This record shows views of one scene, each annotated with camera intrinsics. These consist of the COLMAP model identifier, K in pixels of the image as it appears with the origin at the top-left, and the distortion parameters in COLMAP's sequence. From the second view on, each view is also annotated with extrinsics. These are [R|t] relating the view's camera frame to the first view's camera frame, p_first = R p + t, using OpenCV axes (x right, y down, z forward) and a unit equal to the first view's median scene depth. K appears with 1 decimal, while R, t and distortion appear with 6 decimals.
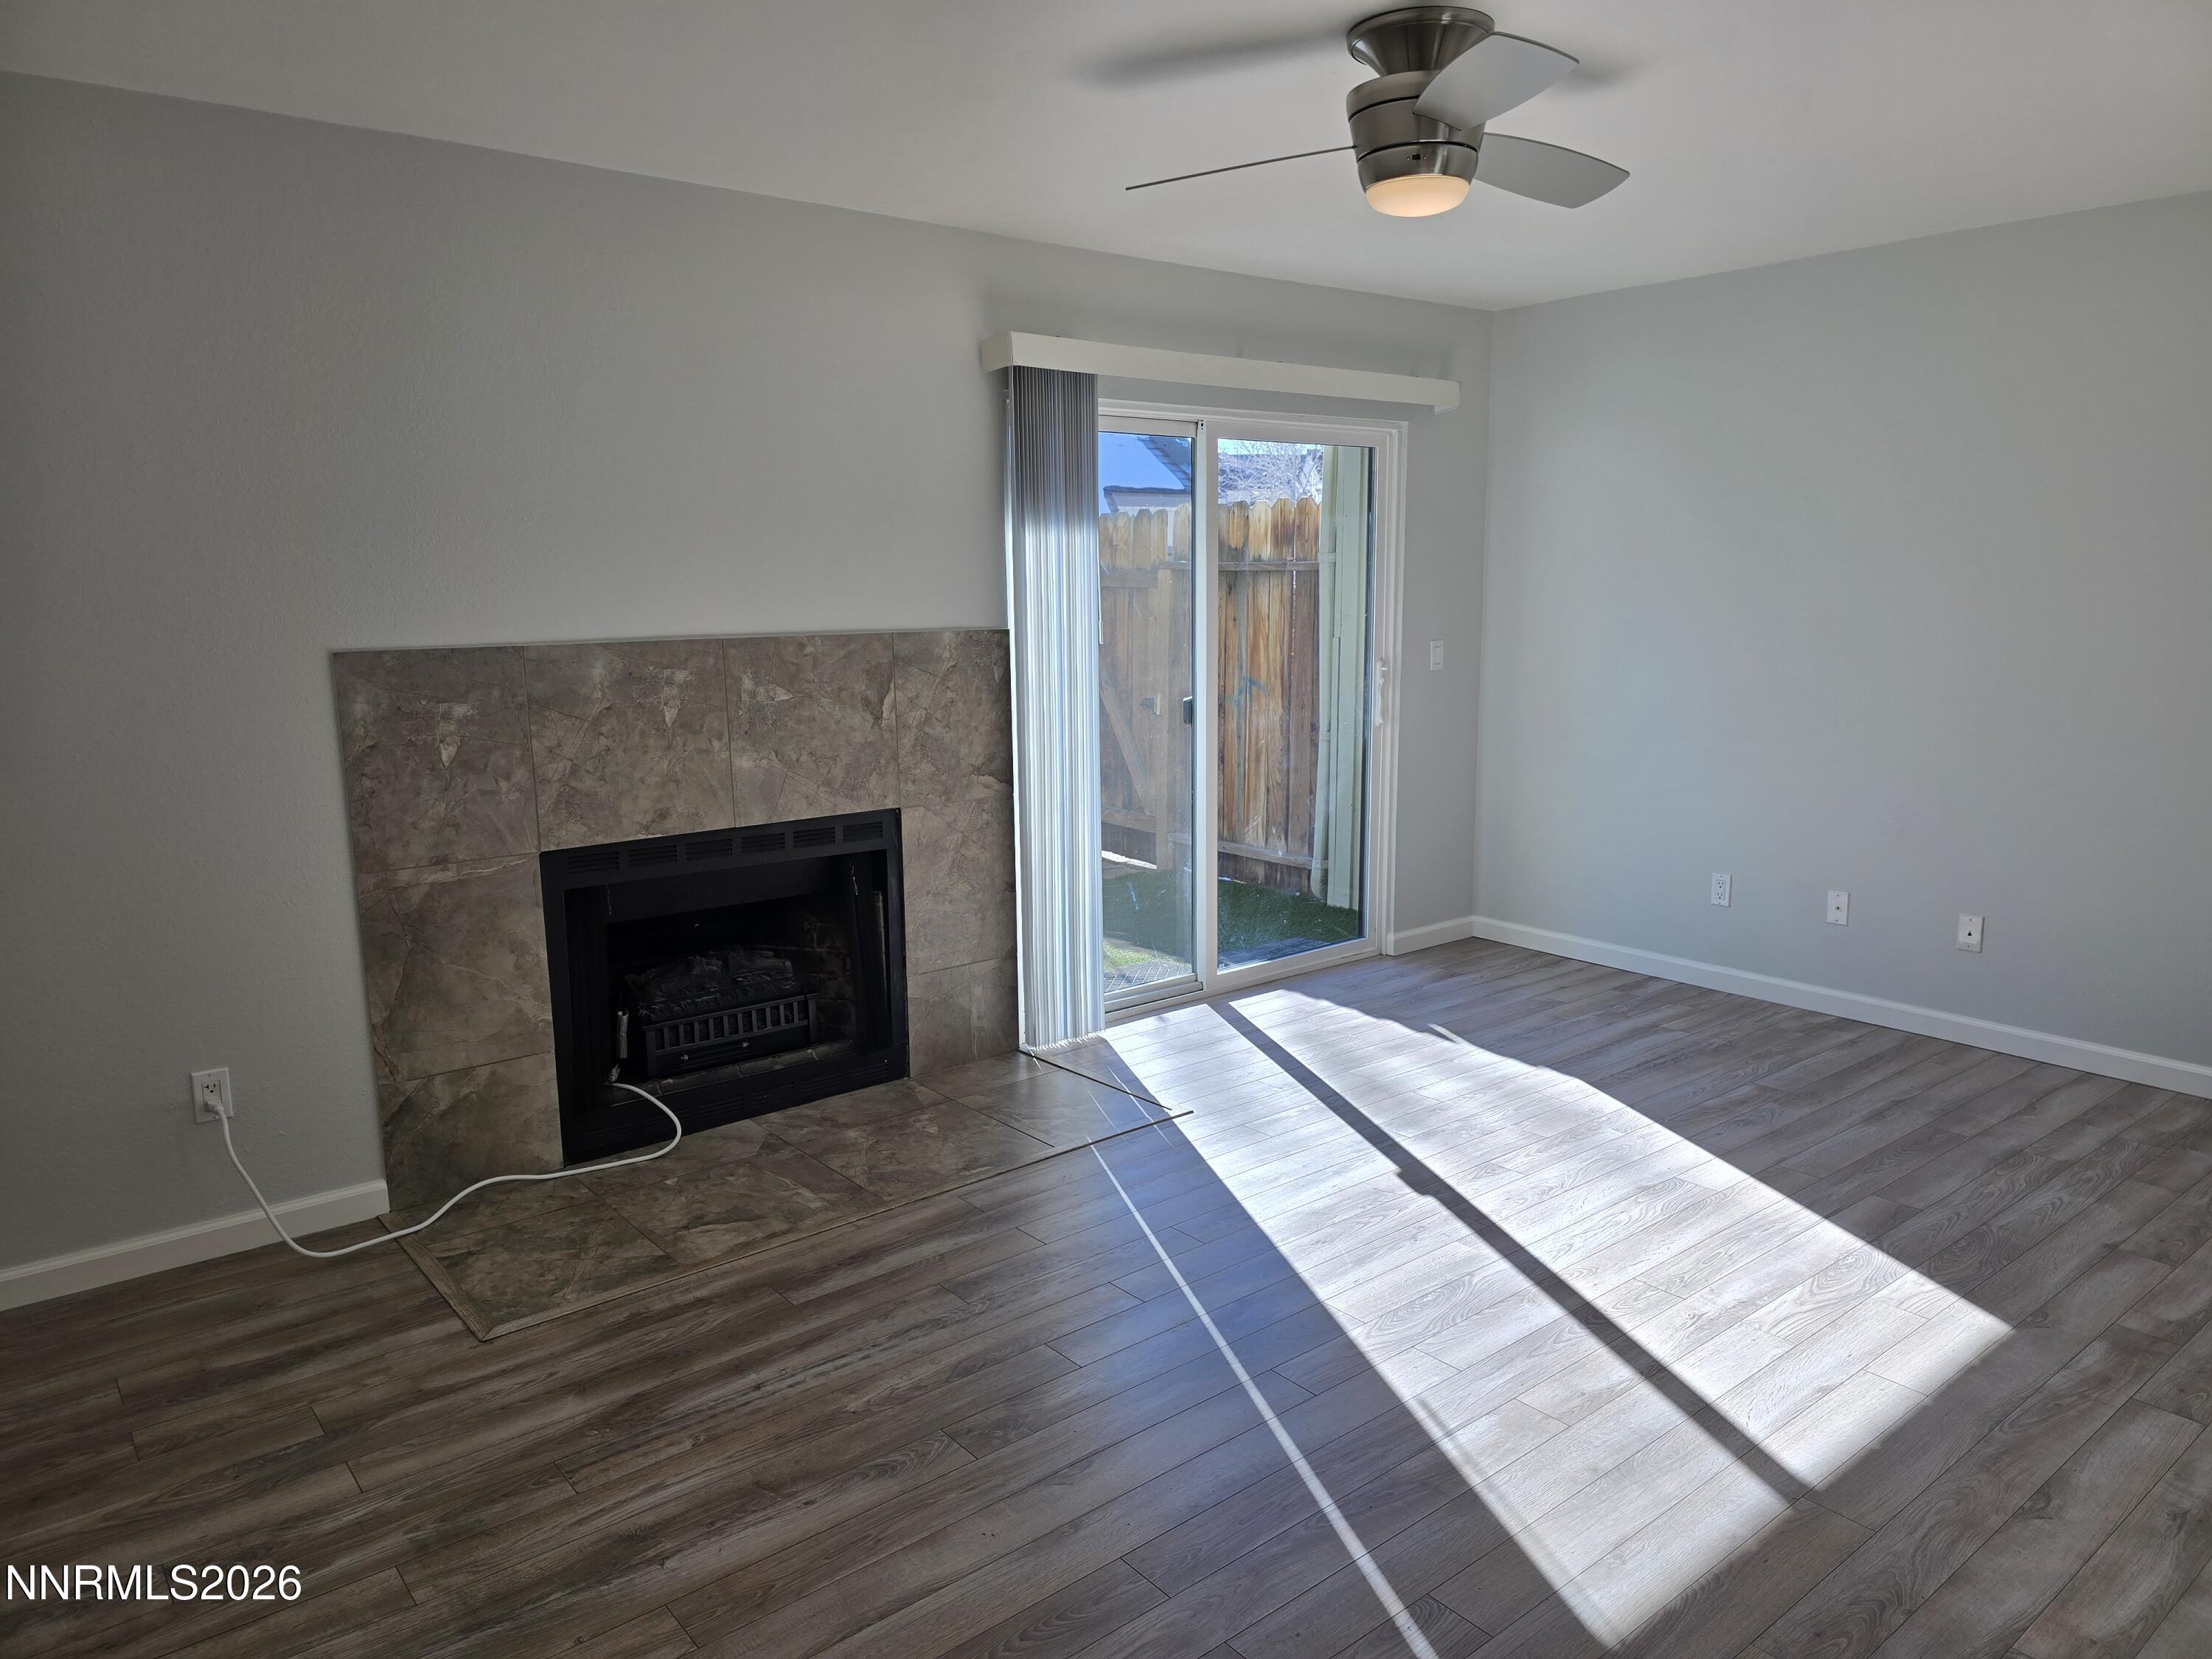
lens RADIAL K [[1496.5, 0, 1099.7], [0, 1496.5, 841.3], [0, 0, 1]] dist [0.032191, -0.009402]
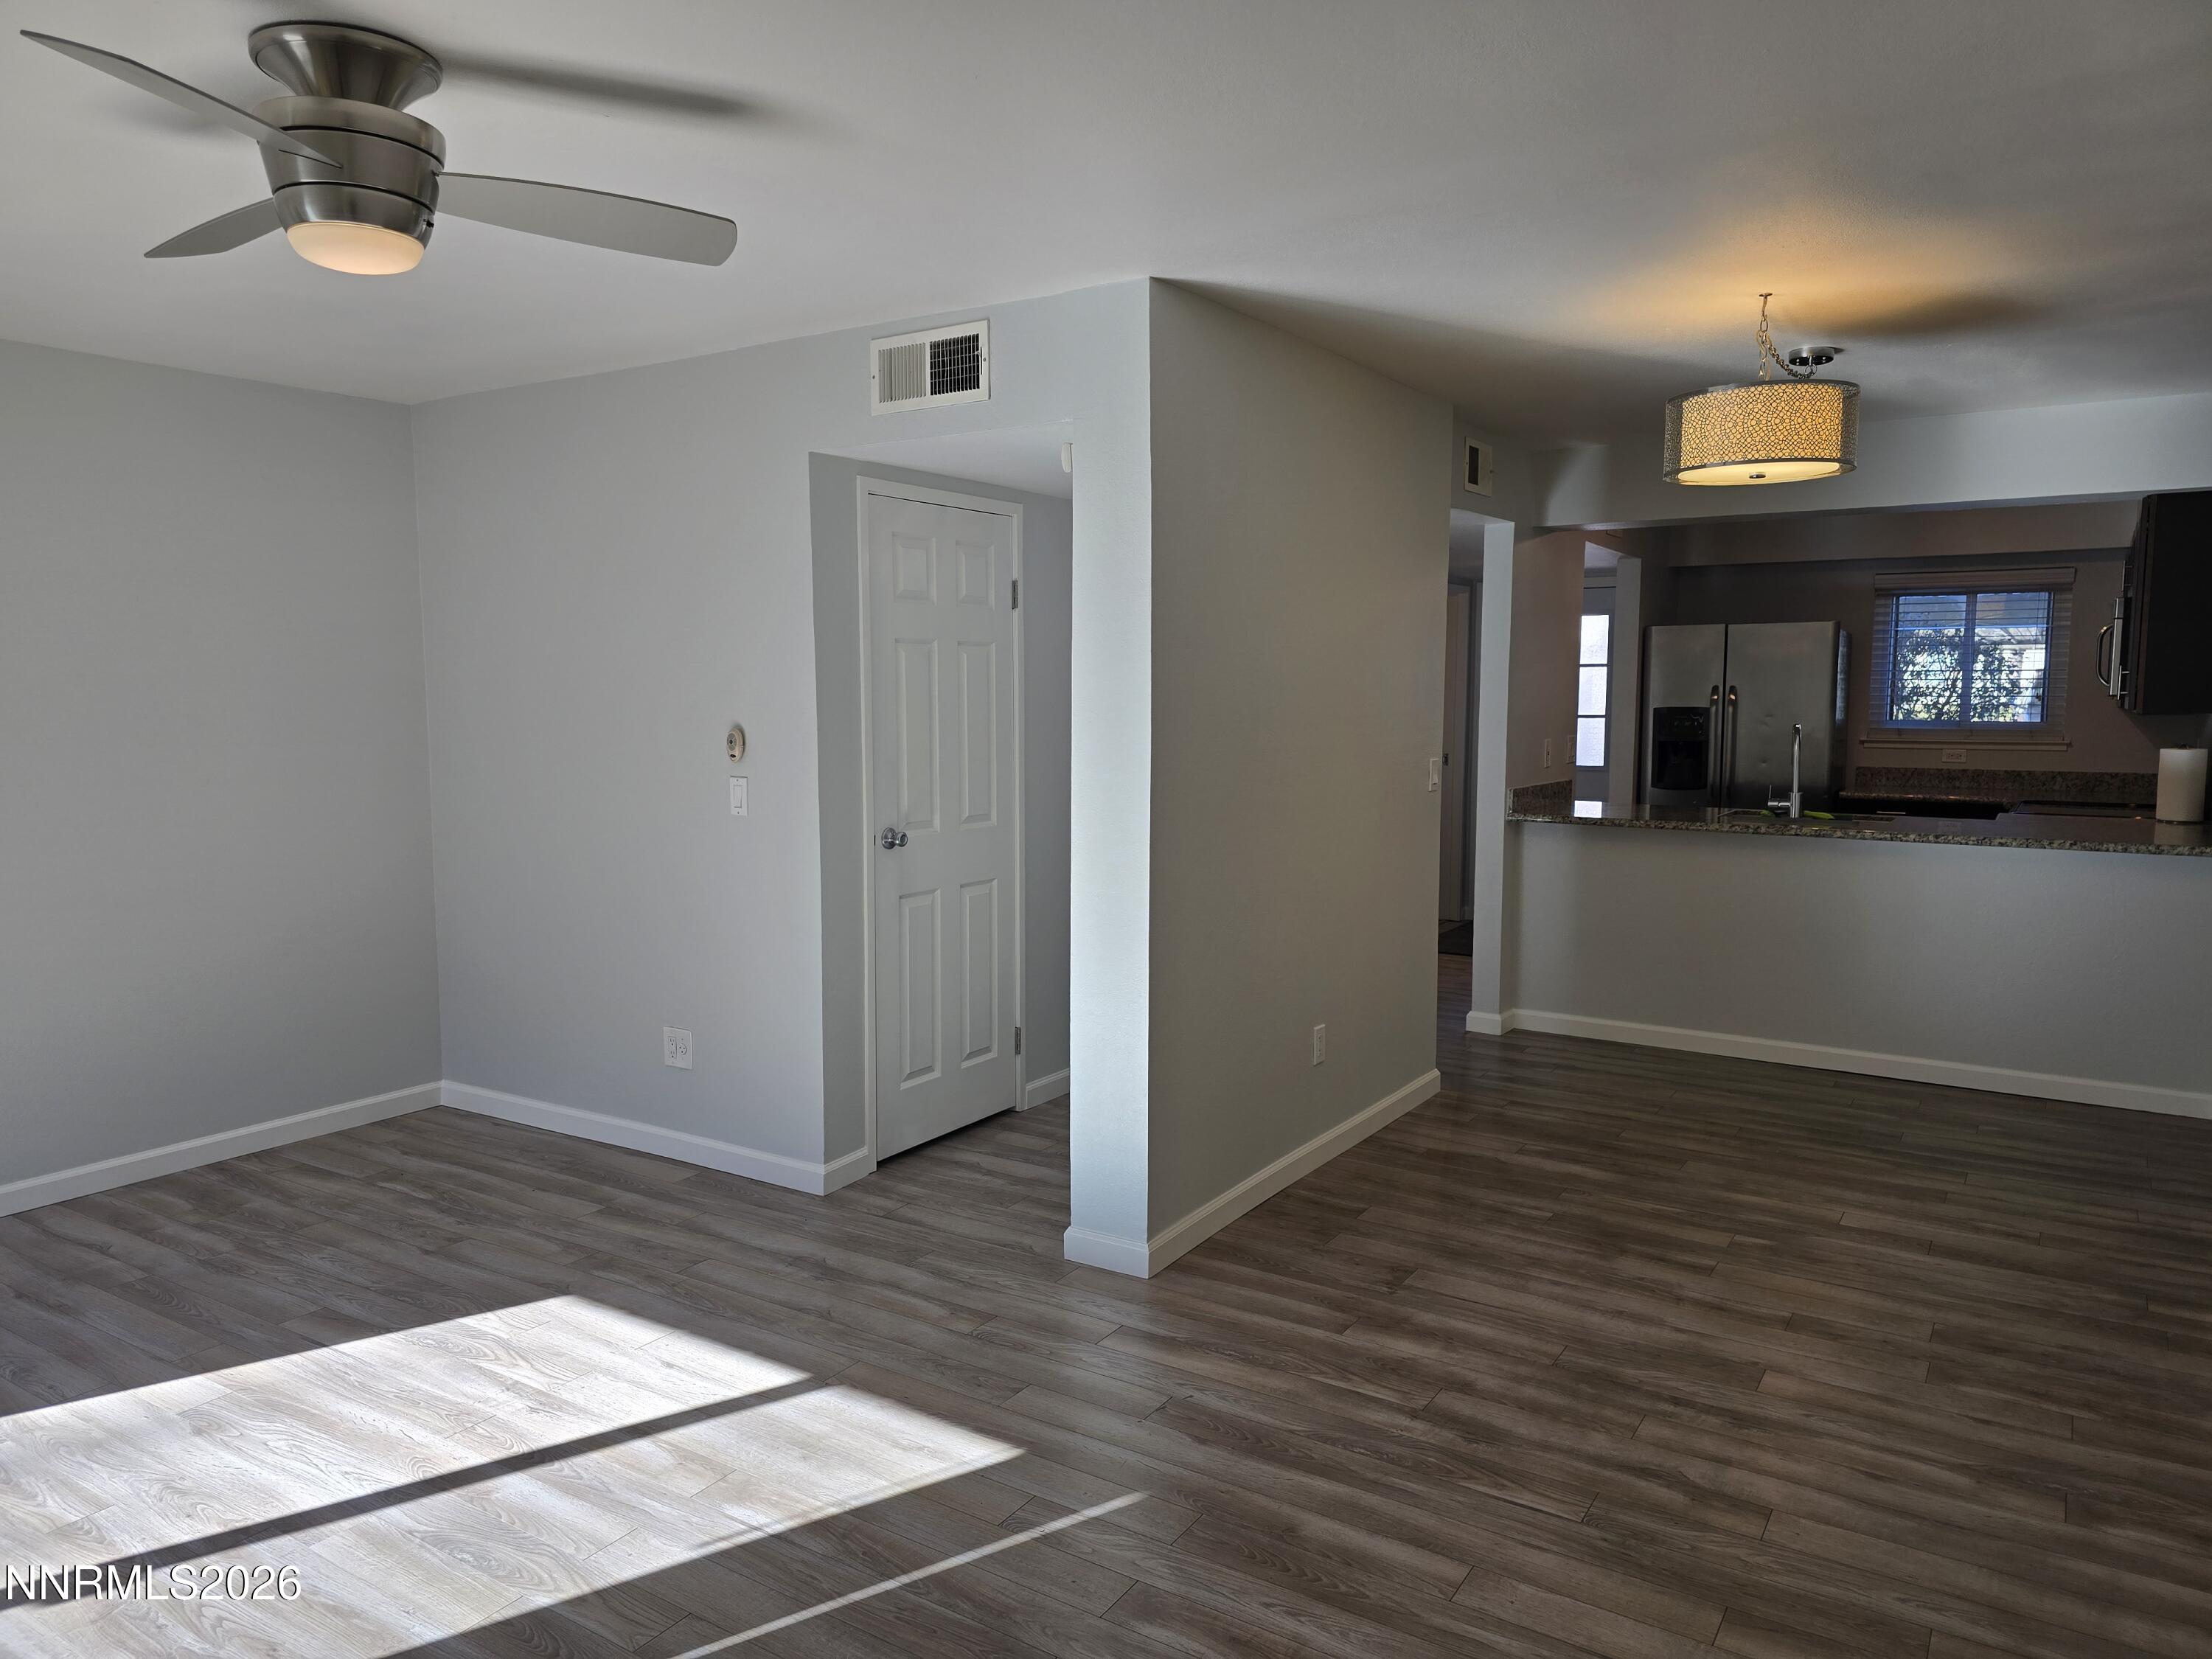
lens RADIAL K [[1496.5, 0, 1102.7], [0, 1496.5, 831.7], [0, 0, 1]] dist [0.032191, -0.009402]
pose [[-0.313825, -0.081705, 0.945959, -0.655052], [0.165981, 0.976229, 0.139384, -0.149009], [-0.934861, 0.200753, -0.292804, 0.824251]]
